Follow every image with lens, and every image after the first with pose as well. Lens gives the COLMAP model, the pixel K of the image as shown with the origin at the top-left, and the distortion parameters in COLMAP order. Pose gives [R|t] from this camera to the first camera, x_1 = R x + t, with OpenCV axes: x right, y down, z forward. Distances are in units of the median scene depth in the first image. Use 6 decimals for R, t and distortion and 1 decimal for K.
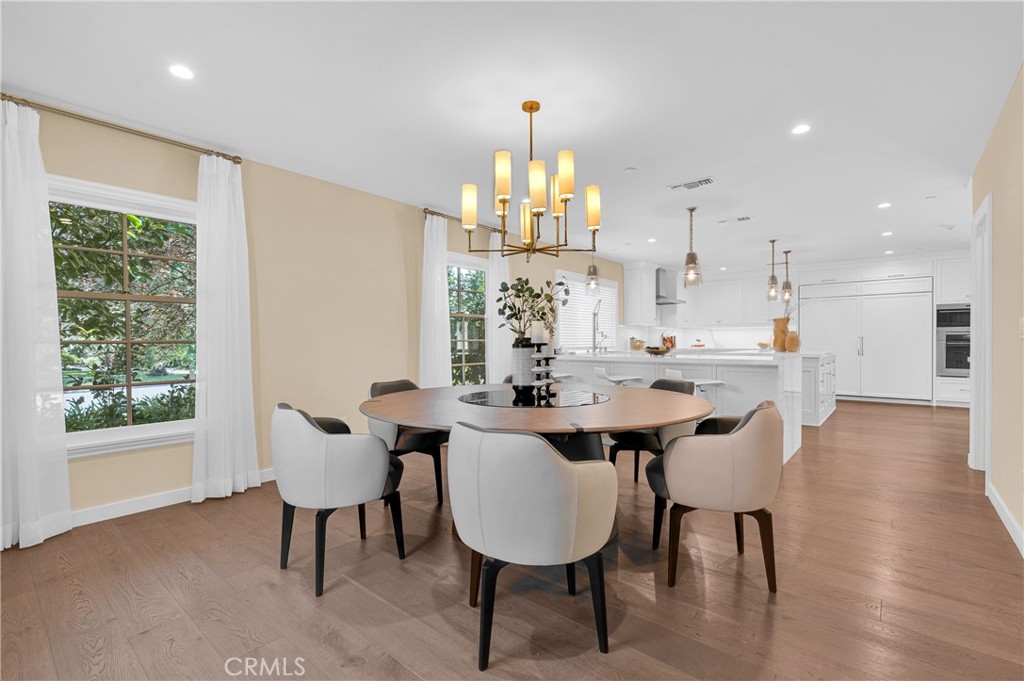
lens RADIAL K [[455.7, 0, 512.0], [0, 455.7, 340.5], [0, 0, 1]] dist [0.000883, 0.000066]
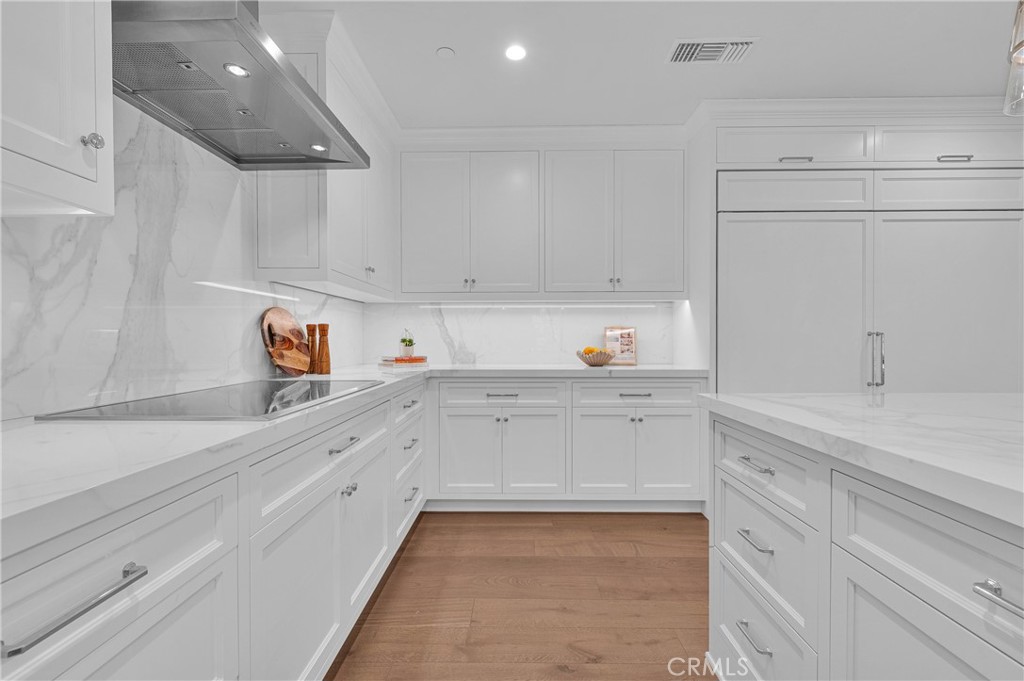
lens RADIAL K [[455.7, 0, 512.0], [0, 455.7, 340.5], [0, 0, 1]] dist [0.000883, 0.000066]
pose [[0.771812, 0.002267, 0.635847, 0.274804], [0.000135, 0.999993, -0.003729, -0.000604], [-0.635851, 0.002963, 0.771806, 0.730540]]
